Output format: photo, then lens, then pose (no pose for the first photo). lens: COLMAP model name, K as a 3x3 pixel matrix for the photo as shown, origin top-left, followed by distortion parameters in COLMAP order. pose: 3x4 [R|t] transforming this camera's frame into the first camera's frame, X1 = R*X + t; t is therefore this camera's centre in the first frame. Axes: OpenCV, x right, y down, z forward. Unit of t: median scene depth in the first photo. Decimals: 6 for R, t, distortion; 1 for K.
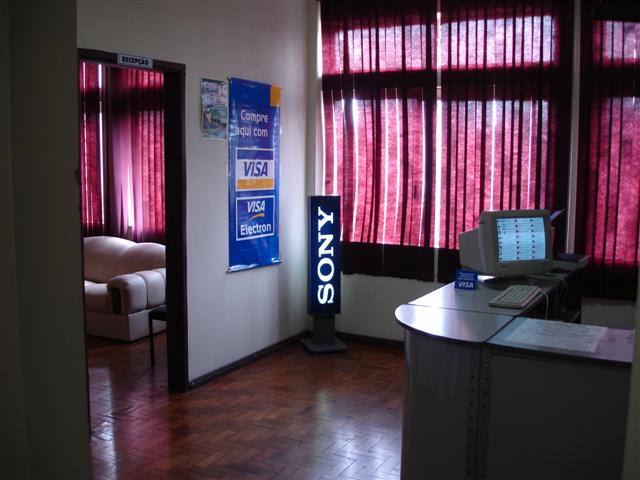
lens RADIAL K [[727.1, 0, 319.5], [0, 727.1, 239.1], [0, 0, 1]] dist [-0.113834, 0.000000]
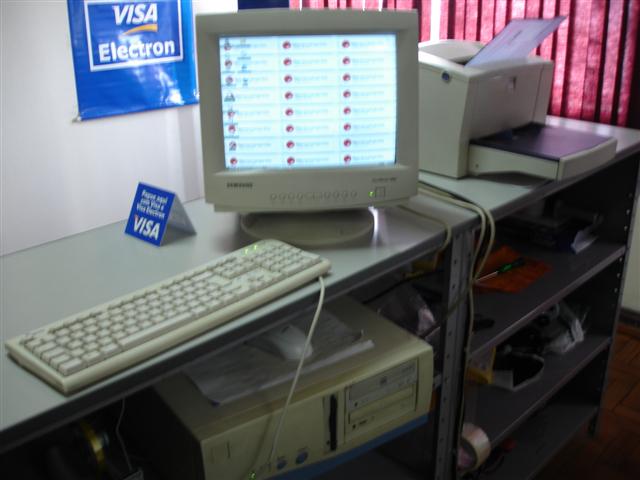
lens RADIAL K [[727.1, 0, 321.0], [0, 727.1, 241.2], [0, 0, 1]] dist [-0.113834, 0.000000]
pose [[0.970043, 0.078222, -0.229994, 0.226868], [-0.018102, 0.967385, 0.252663, -0.013698], [0.242257, -0.240931, 0.939821, 0.419635]]
